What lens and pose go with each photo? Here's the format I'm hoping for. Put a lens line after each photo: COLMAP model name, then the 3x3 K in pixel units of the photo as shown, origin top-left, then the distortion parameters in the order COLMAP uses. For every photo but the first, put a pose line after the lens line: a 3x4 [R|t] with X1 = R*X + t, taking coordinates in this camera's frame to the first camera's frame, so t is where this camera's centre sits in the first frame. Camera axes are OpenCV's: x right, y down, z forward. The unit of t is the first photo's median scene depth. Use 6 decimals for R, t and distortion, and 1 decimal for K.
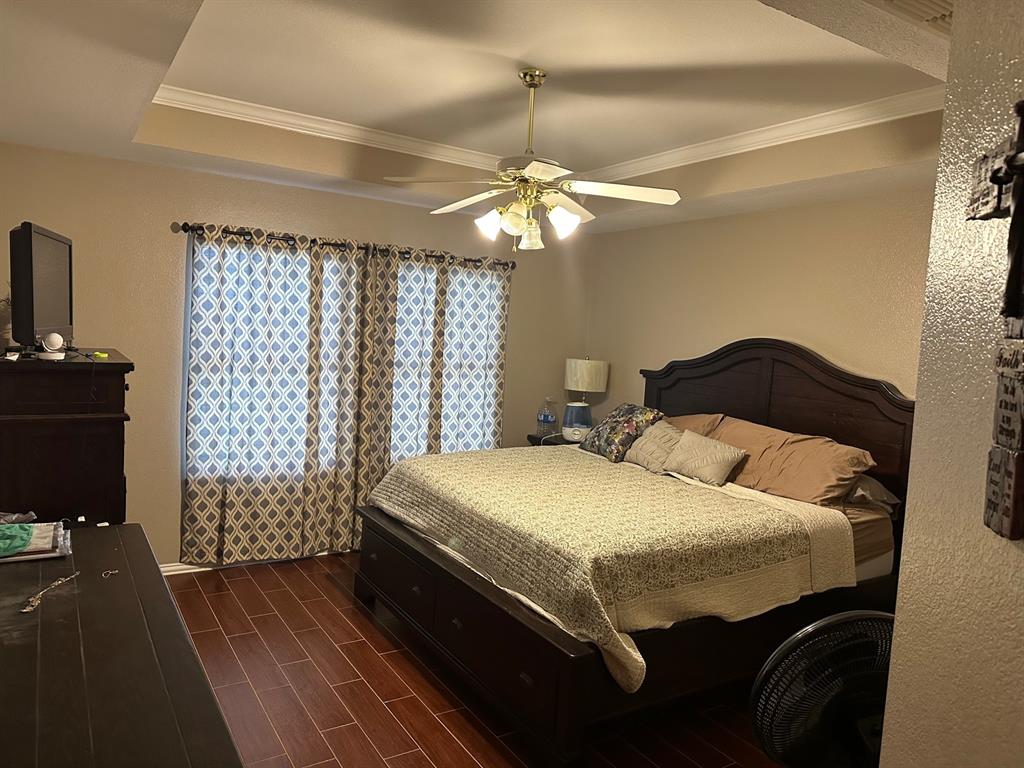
lens RADIAL K [[711.2, 0, 506.1], [0, 711.2, 384.4], [0, 0, 1]] dist [0.073721, -0.076991]
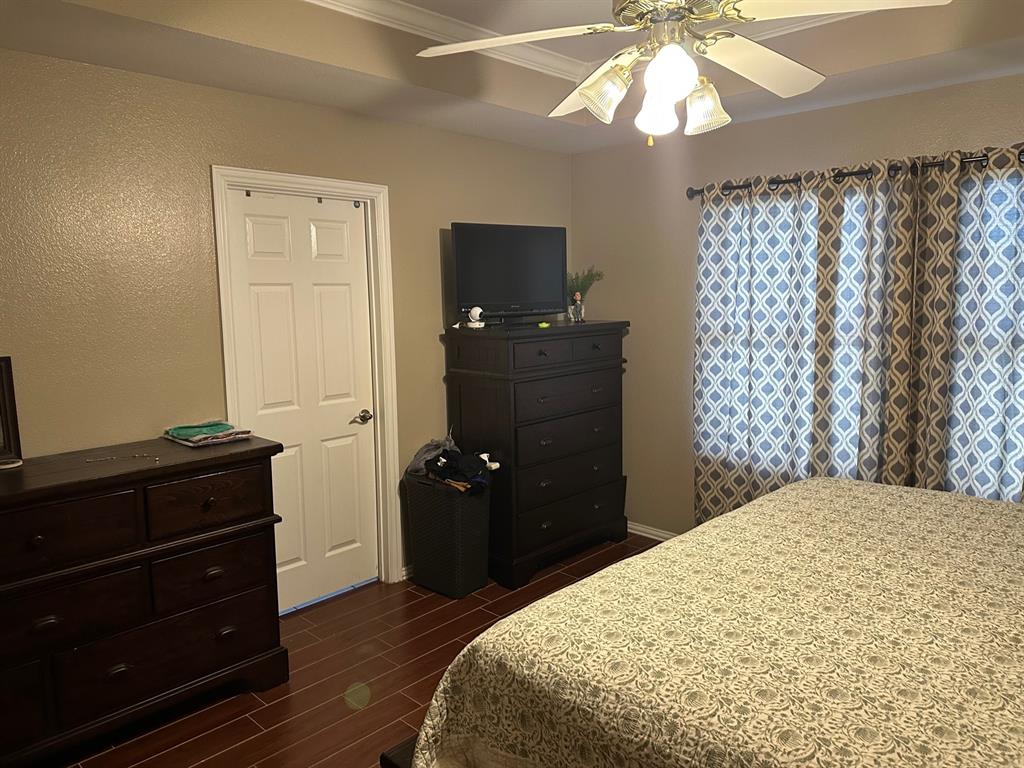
lens RADIAL K [[711.2, 0, 508.0], [0, 711.2, 383.0], [0, 0, 1]] dist [0.073721, -0.076991]
pose [[0.234118, 0.073489, -0.969427, 0.410520], [-0.049760, 0.996738, 0.063542, -0.012886], [0.970934, 0.033362, 0.237011, 0.505435]]
